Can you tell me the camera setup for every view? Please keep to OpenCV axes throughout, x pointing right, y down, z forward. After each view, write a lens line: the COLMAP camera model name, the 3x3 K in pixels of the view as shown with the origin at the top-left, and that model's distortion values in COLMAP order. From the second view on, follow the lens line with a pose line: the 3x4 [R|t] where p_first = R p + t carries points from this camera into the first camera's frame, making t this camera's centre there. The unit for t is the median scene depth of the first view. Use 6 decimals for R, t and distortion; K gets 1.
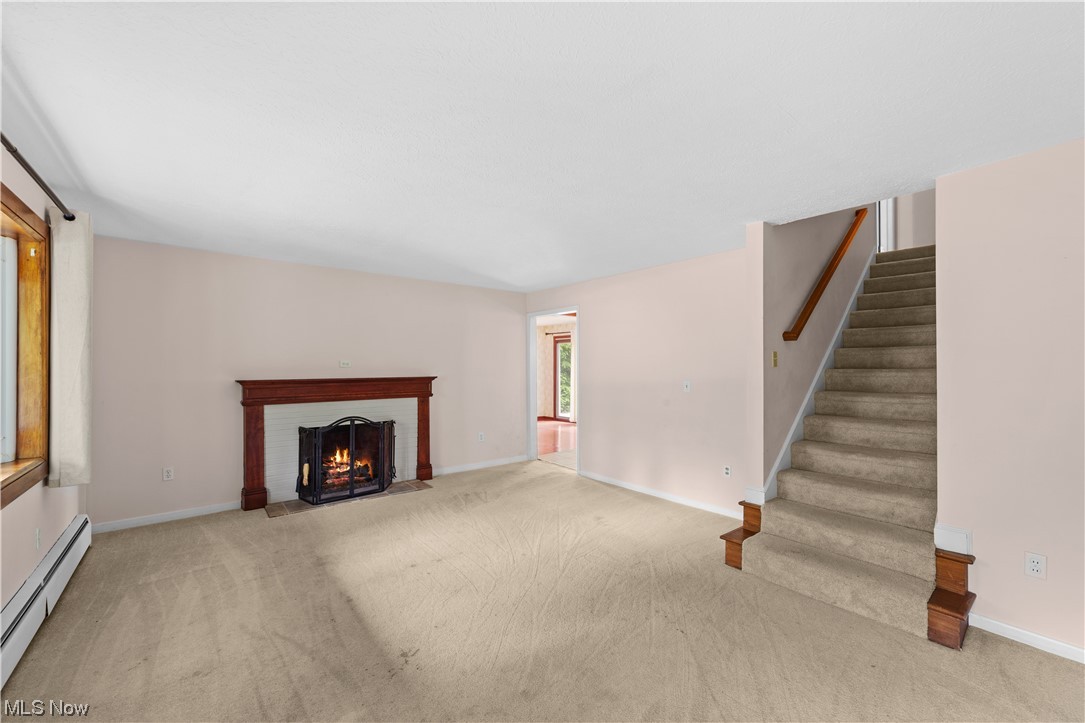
lens RADIAL K [[429.6, 0, 551.0], [0, 429.6, 367.0], [0, 0, 1]] dist [-0.002143, -0.000043]
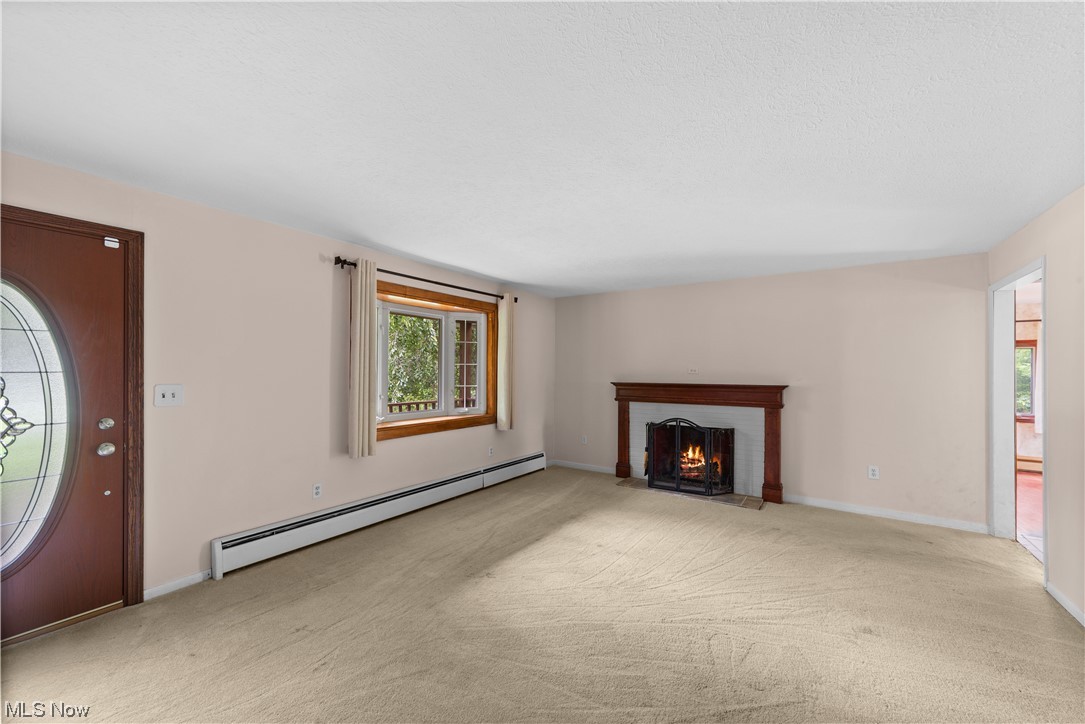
lens RADIAL K [[429.6, 0, 551.0], [0, 429.6, 367.5], [0, 0, 1]] dist [-0.002143, -0.000043]
pose [[0.267086, -0.007485, -0.963644, 0.537830], [-0.005516, 0.999942, -0.009296, -0.003810], [0.963657, 0.007799, 0.267029, 0.396255]]
